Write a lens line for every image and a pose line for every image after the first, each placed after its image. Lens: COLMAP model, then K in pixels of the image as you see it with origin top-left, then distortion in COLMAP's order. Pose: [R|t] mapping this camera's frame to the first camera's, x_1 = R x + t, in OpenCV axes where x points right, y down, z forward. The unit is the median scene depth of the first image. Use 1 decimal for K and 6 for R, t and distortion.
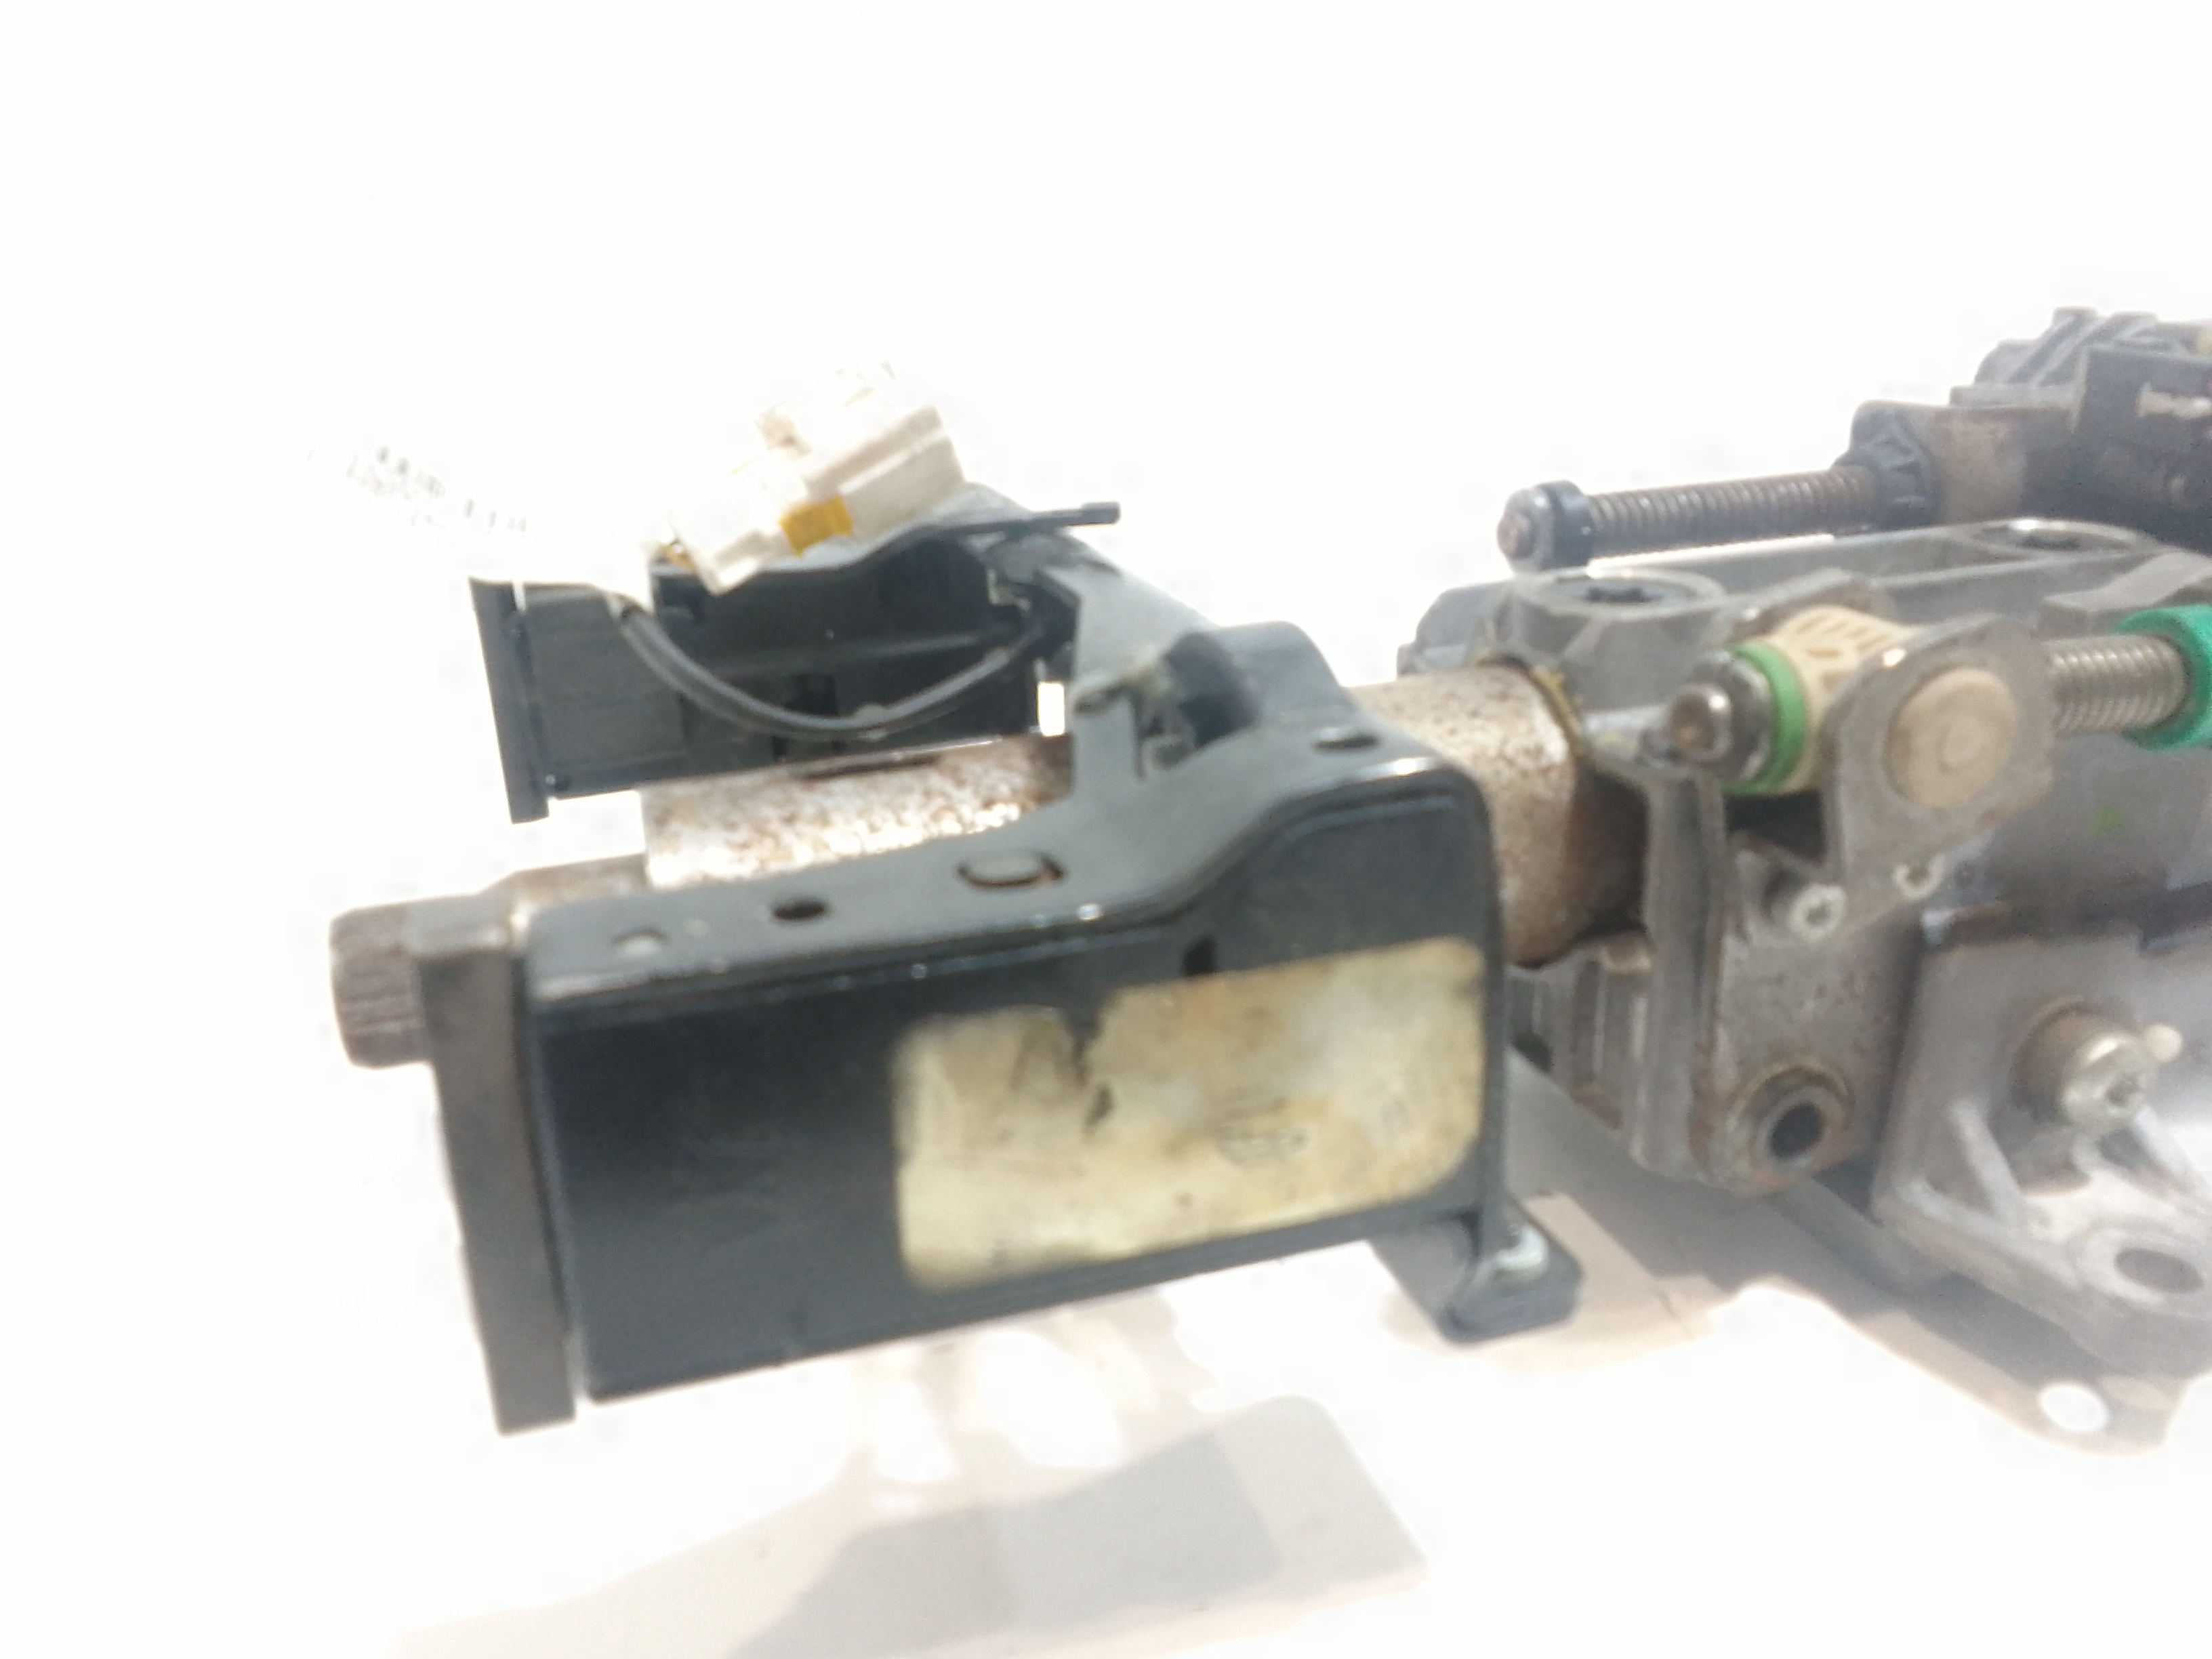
lens RADIAL K [[1752.5, 0, 1111.7], [0, 1752.5, 836.1], [0, 0, 1]] dist [0.054657, -0.094600]
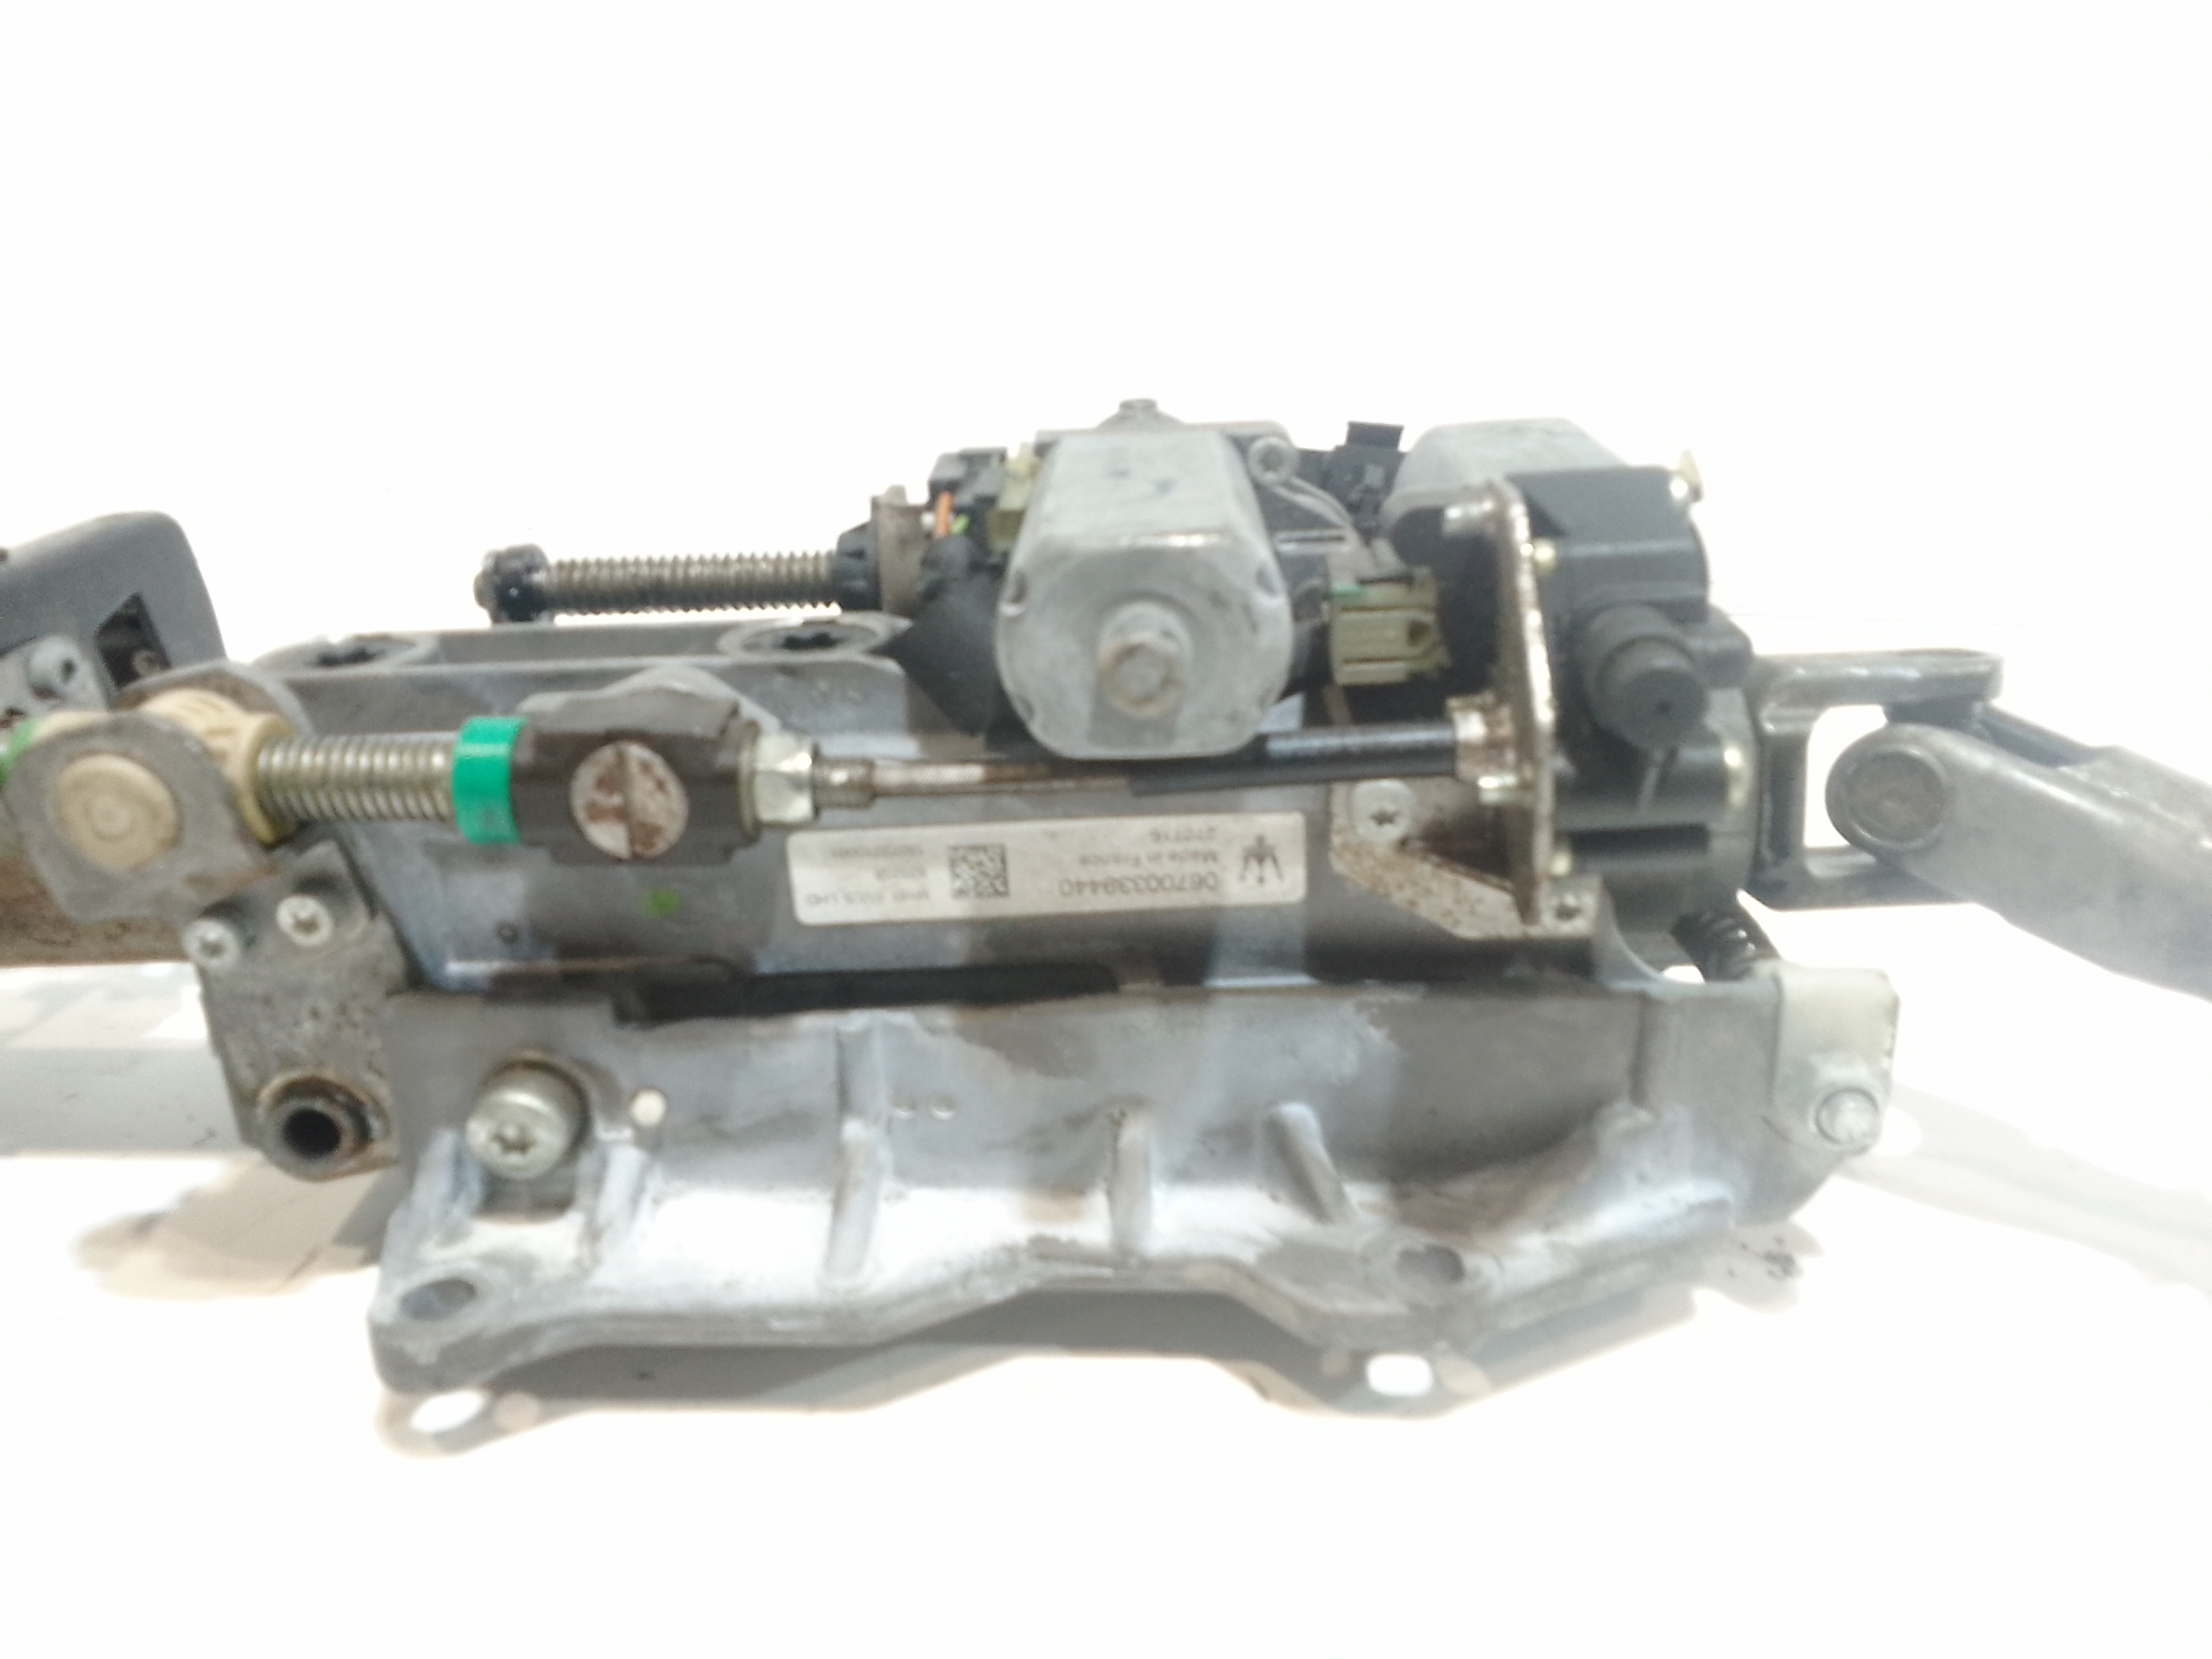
lens RADIAL K [[1752.5, 0, 1111.7], [0, 1752.5, 836.1], [0, 0, 1]] dist [0.054657, -0.094600]
pose [[0.947653, 0.113994, -0.298259, 1.823754], [-0.105852, 0.993436, 0.043366, -0.200204], [0.301245, -0.009525, 0.953499, 0.071191]]
